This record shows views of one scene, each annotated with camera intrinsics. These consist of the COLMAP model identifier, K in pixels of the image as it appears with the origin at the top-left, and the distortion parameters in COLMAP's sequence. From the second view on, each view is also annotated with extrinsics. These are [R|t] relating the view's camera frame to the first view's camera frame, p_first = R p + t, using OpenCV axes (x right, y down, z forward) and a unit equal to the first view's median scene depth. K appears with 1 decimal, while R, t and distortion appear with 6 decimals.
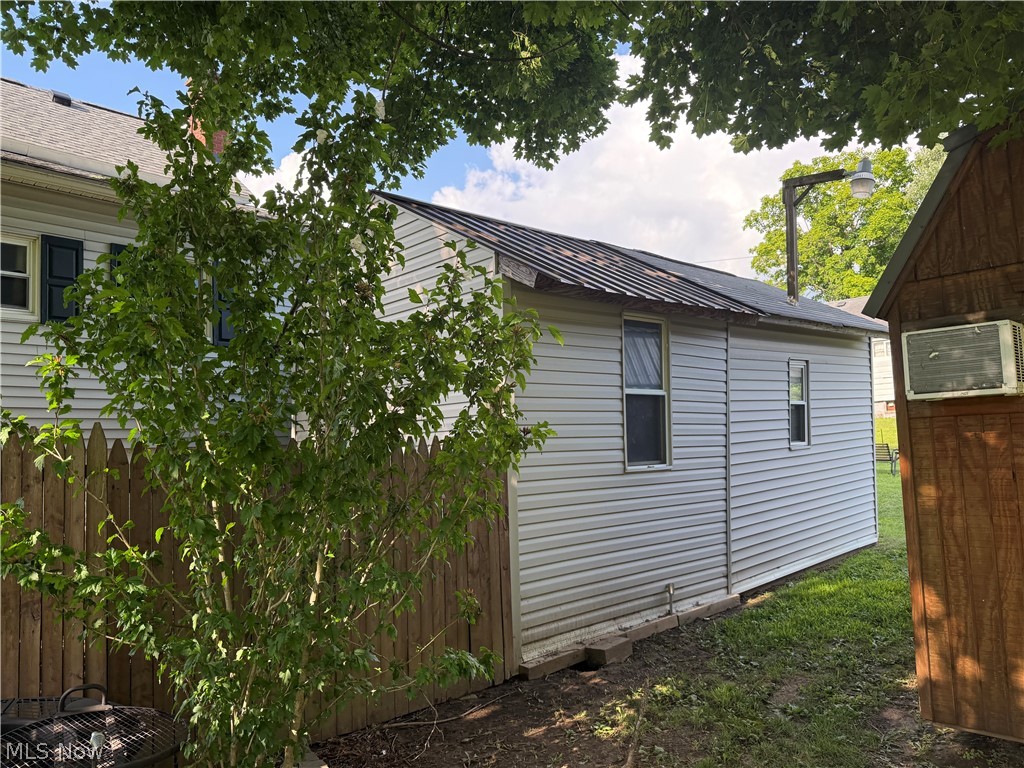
lens RADIAL K [[728.8, 0, 512.5], [0, 728.8, 387.9], [0, 0, 1]] dist [0.071072, -0.066660]
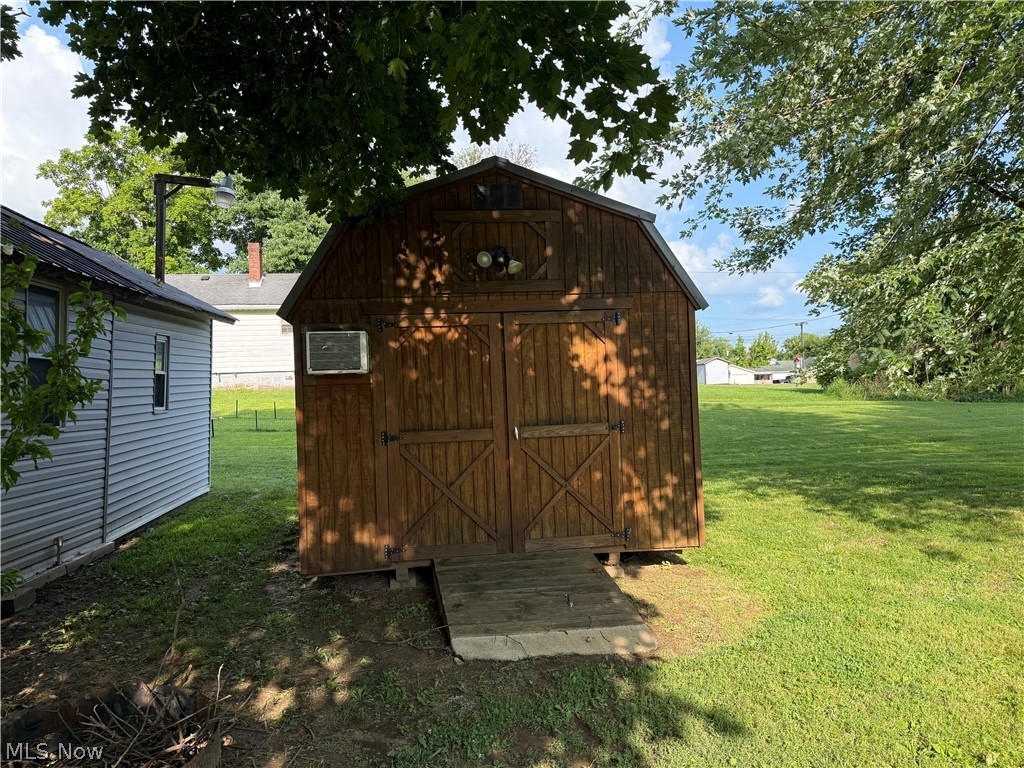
lens RADIAL K [[728.8, 0, 512.5], [0, 728.8, 387.9], [0, 0, 1]] dist [0.071072, -0.066660]
pose [[0.608595, 0.024659, 0.793098, -0.307446], [-0.054016, 0.998486, 0.010405, 0.003805], [-0.791641, -0.049172, 0.609005, -0.213165]]
